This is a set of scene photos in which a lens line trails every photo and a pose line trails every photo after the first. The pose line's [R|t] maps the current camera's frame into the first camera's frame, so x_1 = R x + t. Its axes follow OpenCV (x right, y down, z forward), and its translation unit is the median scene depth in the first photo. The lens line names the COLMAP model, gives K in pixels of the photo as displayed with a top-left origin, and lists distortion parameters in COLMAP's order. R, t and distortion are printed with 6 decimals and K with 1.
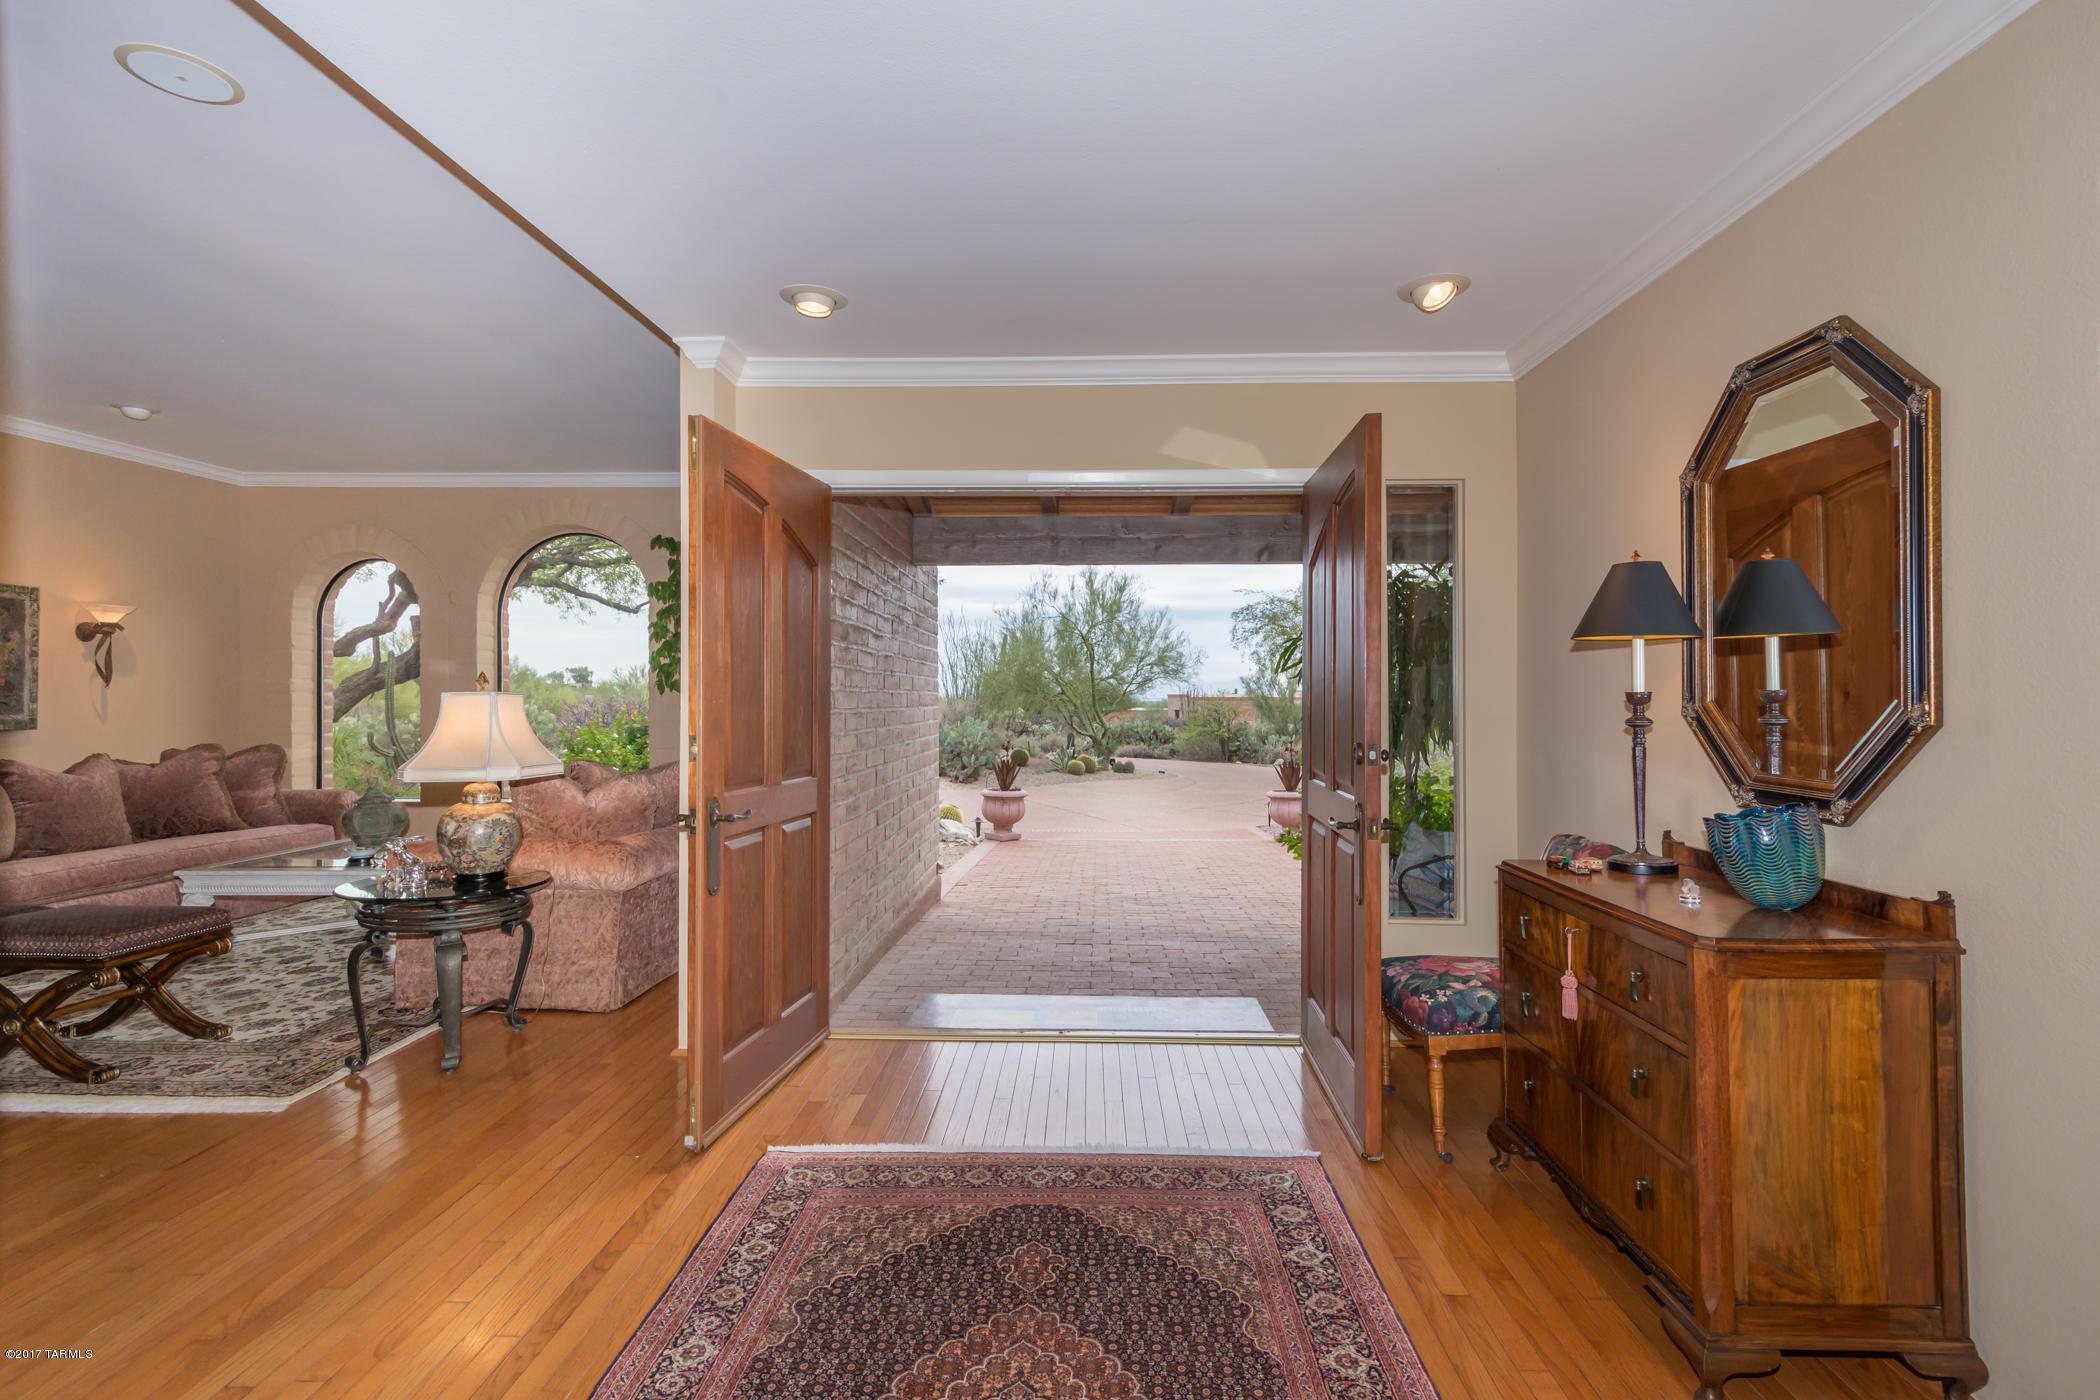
lens RADIAL K [[948.1, 0, 1059.4], [0, 948.1, 710.8], [0, 0, 1]] dist [0.011964, -0.004435]
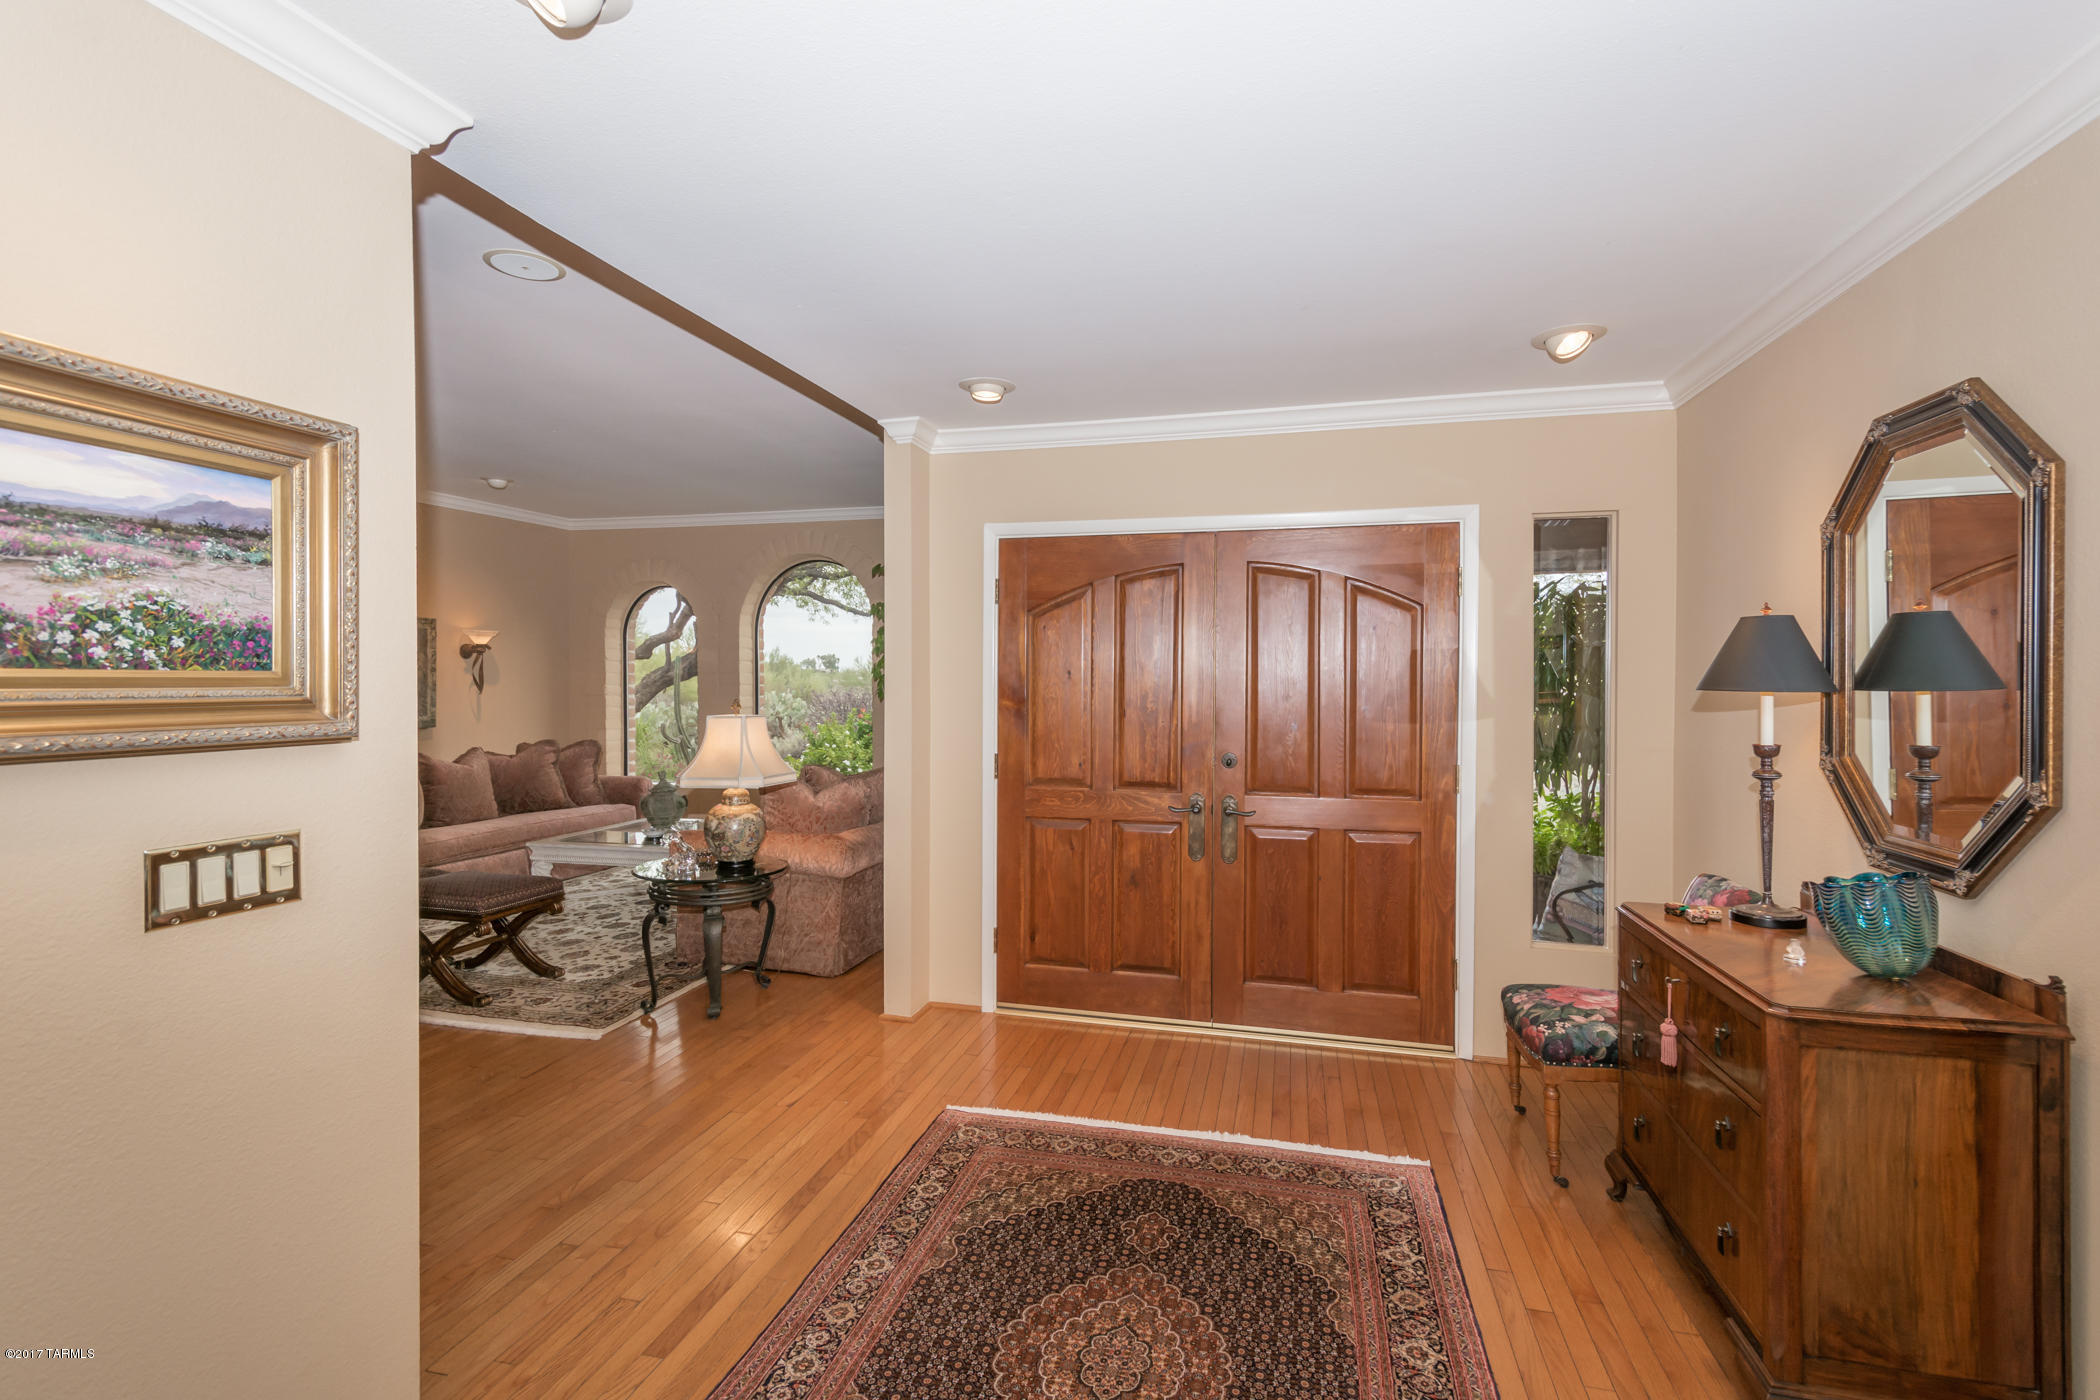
lens RADIAL K [[948.1, 0, 1083.8], [0, 948.1, 692.6], [0, 0, 1]] dist [0.011964, -0.004435]
pose [[0.976615, 0.007477, -0.214868, 0.129146], [-0.003087, 0.999780, 0.020761, -0.098084], [0.214976, -0.019612, 0.976422, -0.138374]]
